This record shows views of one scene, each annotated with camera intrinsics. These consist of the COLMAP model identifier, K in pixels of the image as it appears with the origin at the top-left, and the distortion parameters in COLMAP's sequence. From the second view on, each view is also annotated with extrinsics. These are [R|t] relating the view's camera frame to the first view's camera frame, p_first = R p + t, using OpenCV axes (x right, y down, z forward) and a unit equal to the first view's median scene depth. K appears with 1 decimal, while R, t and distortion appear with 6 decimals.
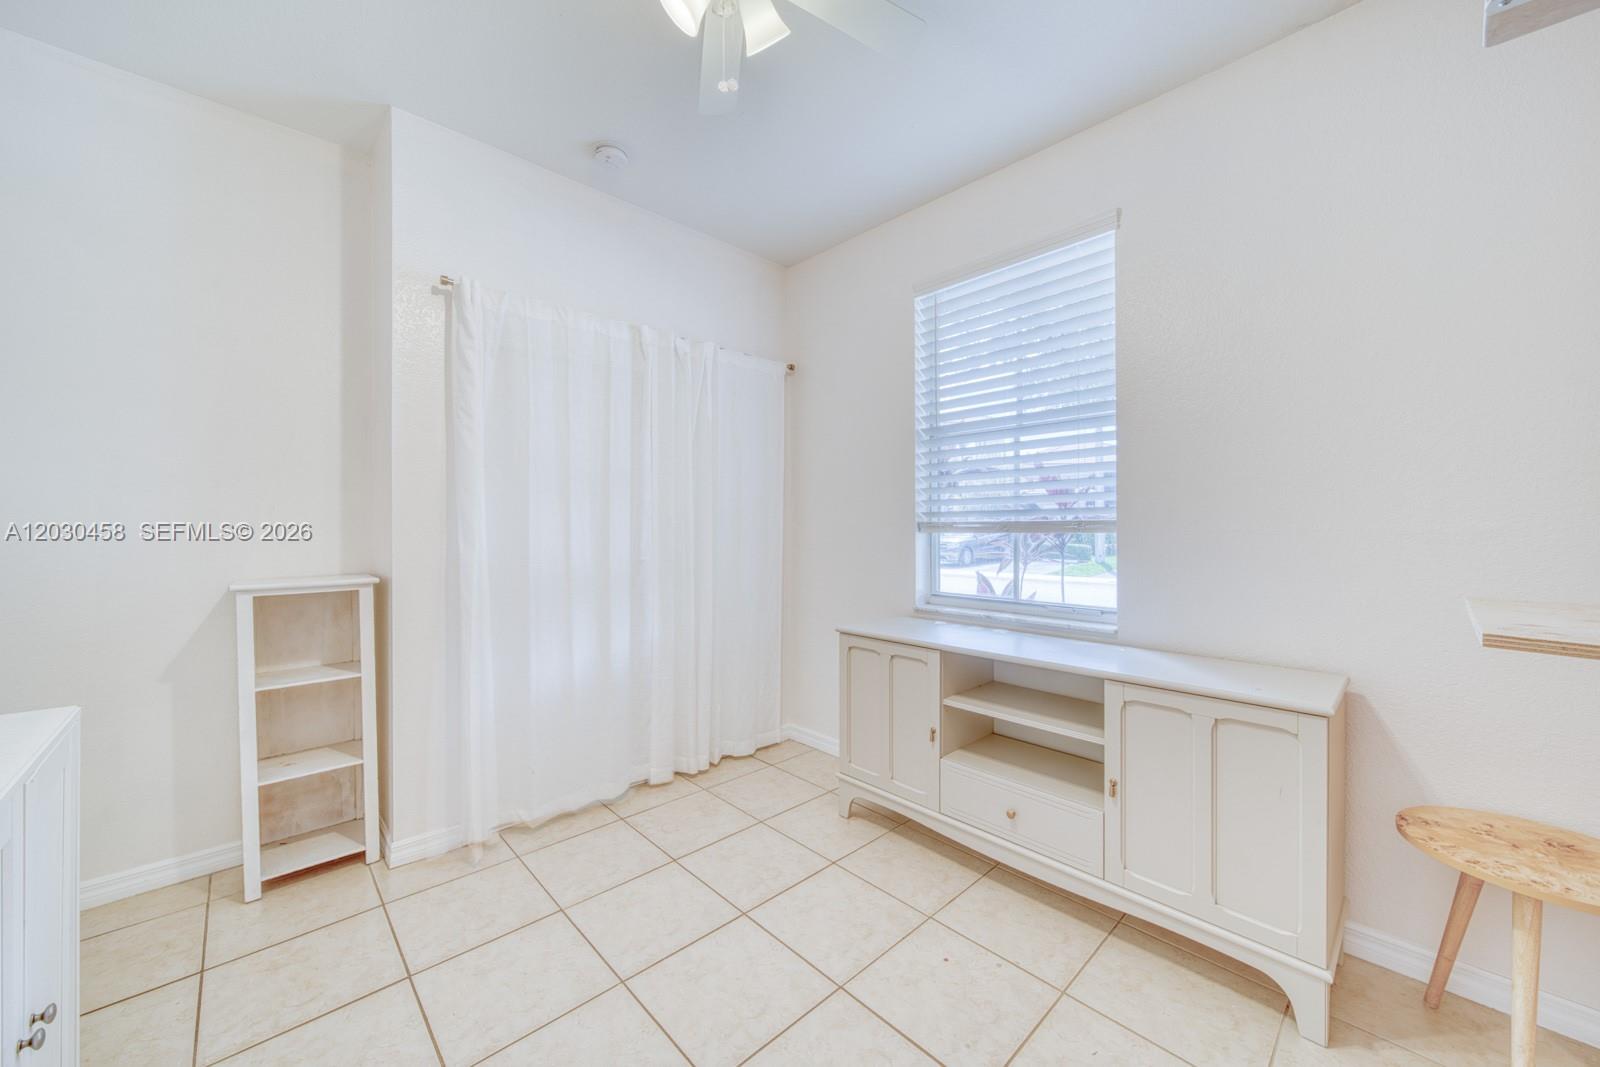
lens RADIAL K [[599.6, 0, 799.1], [0, 599.6, 521.6], [0, 0, 1]] dist [0.000666, 0.000033]
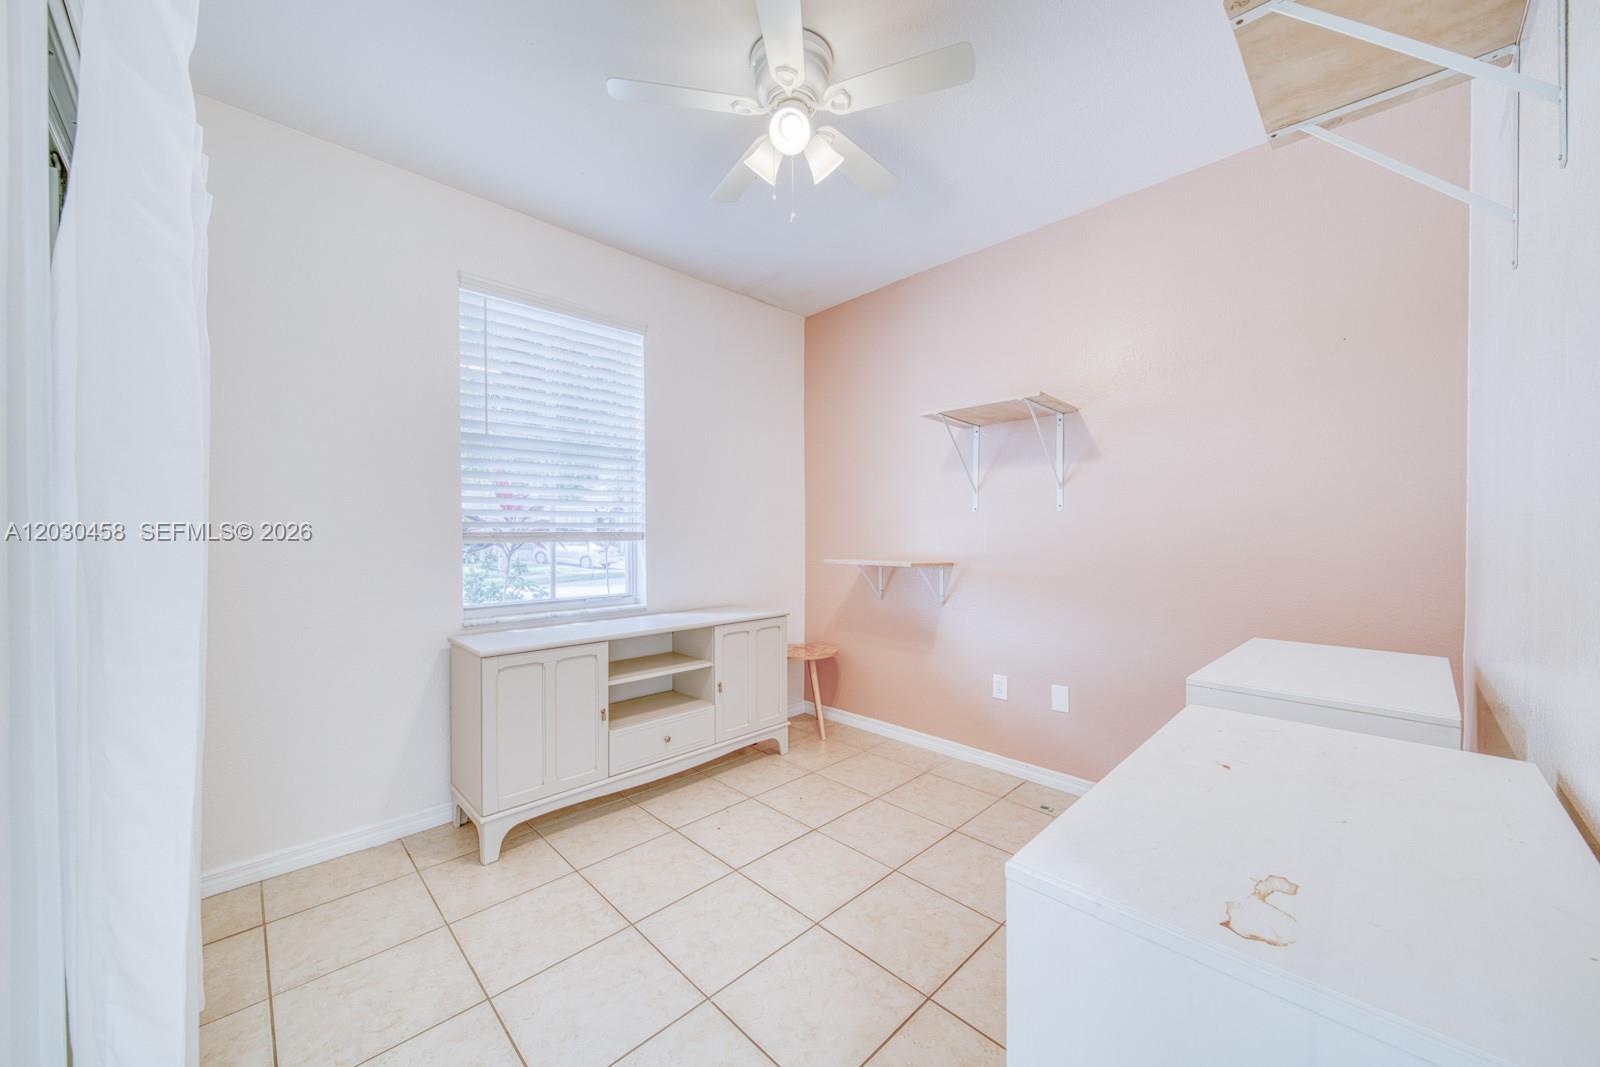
lens RADIAL K [[573.3, 0, 801.4], [0, 573.3, 546.5], [0, 0, 1]] dist [0.000593, 0.000009]
pose [[-0.026266, -0.011260, 0.999592, -0.899747], [0.000212, 0.999936, 0.011269, 0.017068], [-0.999655, 0.000508, -0.026262, 0.646911]]
